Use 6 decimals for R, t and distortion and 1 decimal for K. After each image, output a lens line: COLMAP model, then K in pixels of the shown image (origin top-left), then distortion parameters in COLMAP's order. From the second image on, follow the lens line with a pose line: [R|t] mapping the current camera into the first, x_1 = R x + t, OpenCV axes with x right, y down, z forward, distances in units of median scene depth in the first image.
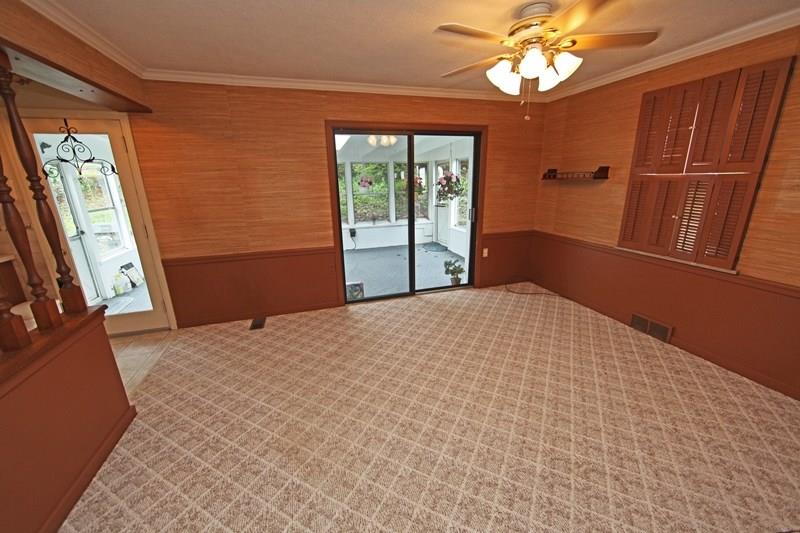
lens RADIAL K [[314.6, 0, 401.4], [0, 314.6, 269.4], [0, 0, 1]] dist [-0.008287, 0.000061]
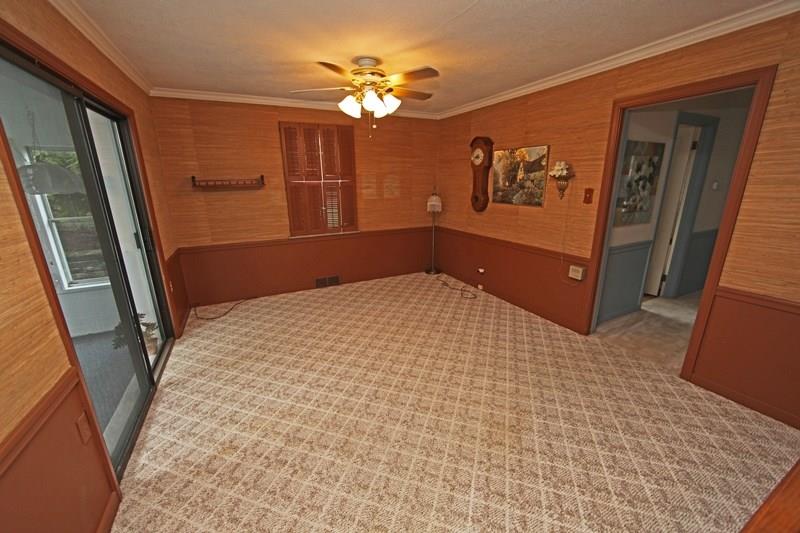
lens RADIAL K [[314.6, 0, 402.1], [0, 314.6, 264.5], [0, 0, 1]] dist [-0.008287, 0.000061]
pose [[-0.158344, -0.231931, 0.959758, -0.670326], [0.292098, 0.917511, 0.269913, -0.188370], [-0.943189, 0.323083, -0.077536, 0.717603]]
